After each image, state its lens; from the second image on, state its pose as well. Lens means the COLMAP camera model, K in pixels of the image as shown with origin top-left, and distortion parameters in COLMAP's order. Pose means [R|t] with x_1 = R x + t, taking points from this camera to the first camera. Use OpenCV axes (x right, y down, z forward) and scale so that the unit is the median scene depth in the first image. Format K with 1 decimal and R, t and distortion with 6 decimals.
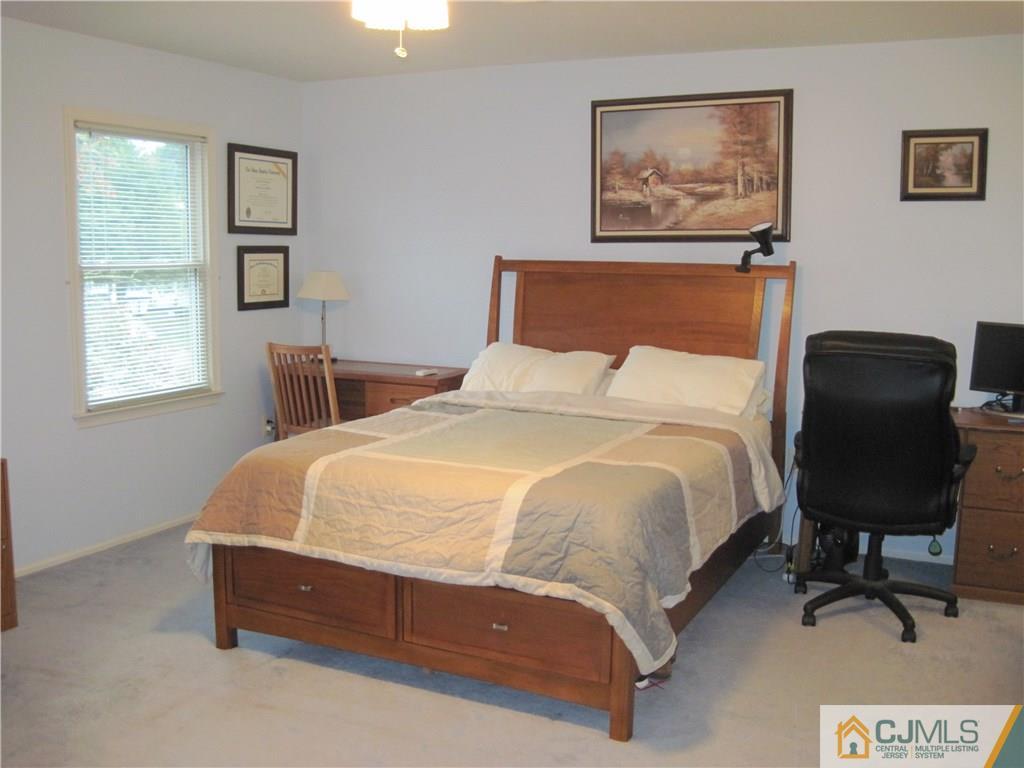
lens RADIAL K [[1046.2, 0, 512.0], [0, 1046.2, 384.0], [0, 0, 1]] dist [-0.116477, -0.003082]
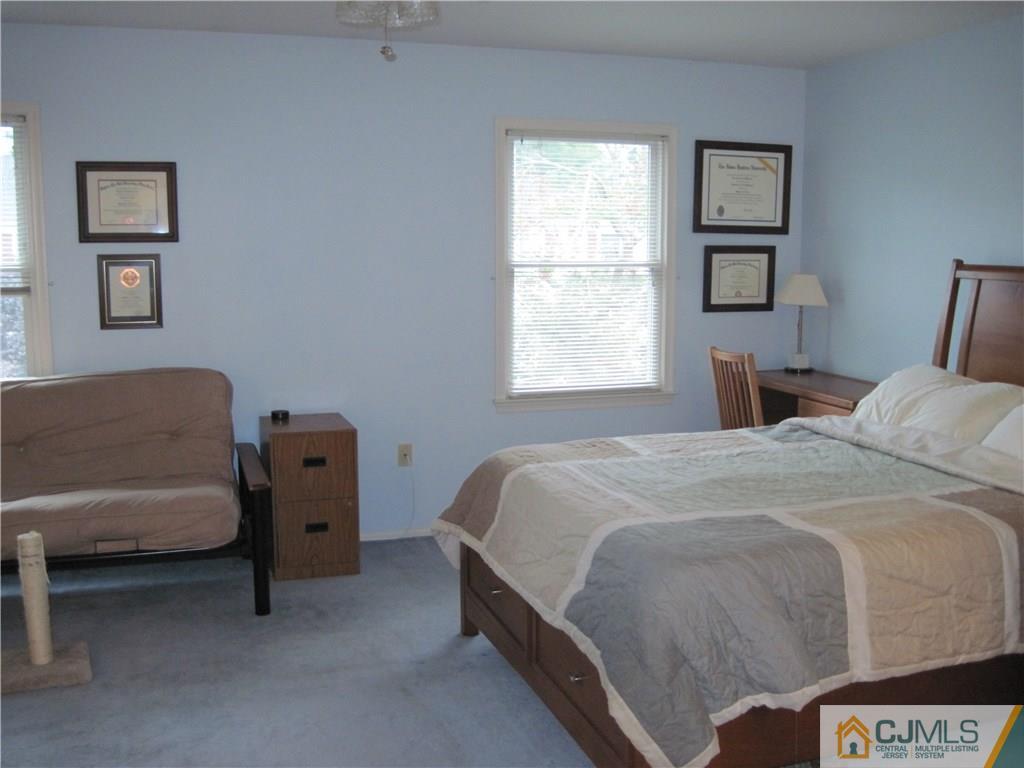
lens RADIAL K [[1059.0, 0, 512.6], [0, 1059.0, 357.9], [0, 0, 1]] dist [-0.064385, 0.007779]
pose [[0.714417, 0.072177, -0.695988, 0.302794], [-0.088499, 0.995999, 0.012447, -0.024356], [0.694101, 0.052702, 0.717946, 0.166632]]
